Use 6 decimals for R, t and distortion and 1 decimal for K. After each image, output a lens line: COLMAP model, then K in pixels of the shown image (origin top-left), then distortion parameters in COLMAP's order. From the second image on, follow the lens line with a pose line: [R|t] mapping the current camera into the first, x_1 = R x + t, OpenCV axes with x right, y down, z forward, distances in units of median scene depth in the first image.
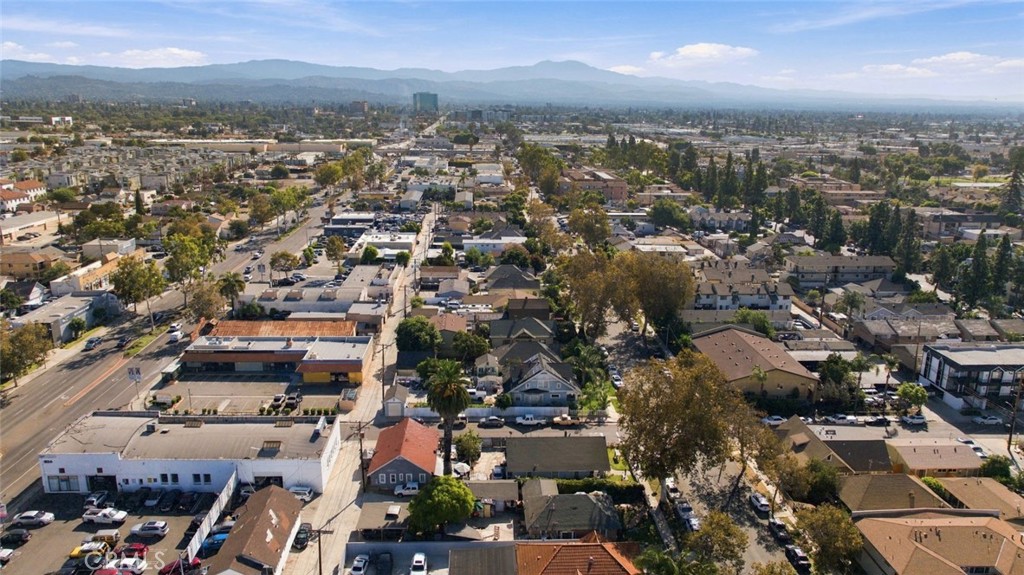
lens RADIAL K [[721.2, 0, 511.3], [0, 721.2, 318.2], [0, 0, 1]] dist [-0.024088, 0.000737]
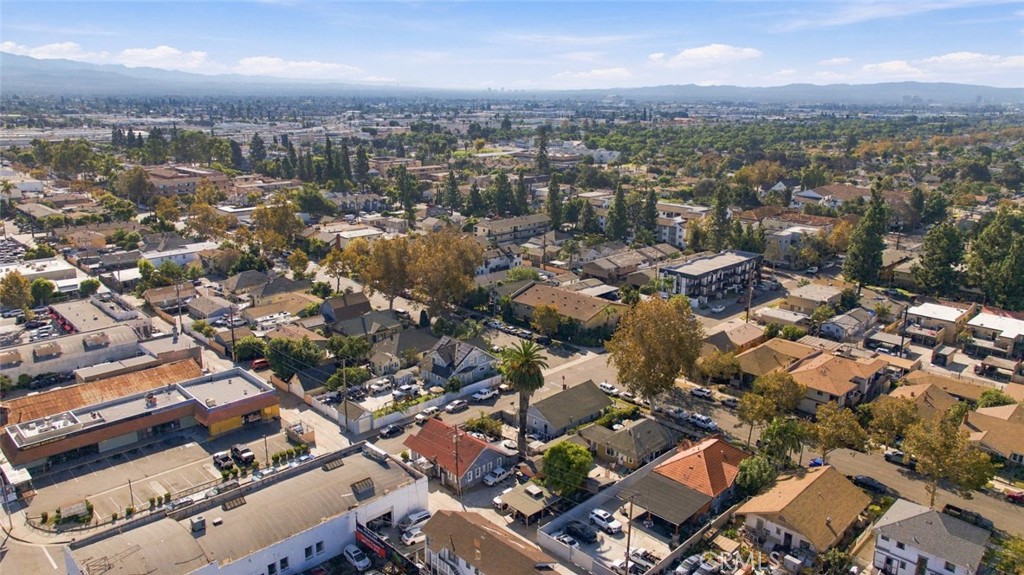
lens RADIAL K [[709.7, 0, 513.6], [0, 709.7, 327.7], [0, 0, 1]] dist [-0.004716, 0.000778]
pose [[0.739355, -0.217747, 0.637134, -0.527149], [0.195664, 0.974911, 0.106129, -0.051245], [-0.644259, 0.046197, 0.763411, 0.150054]]
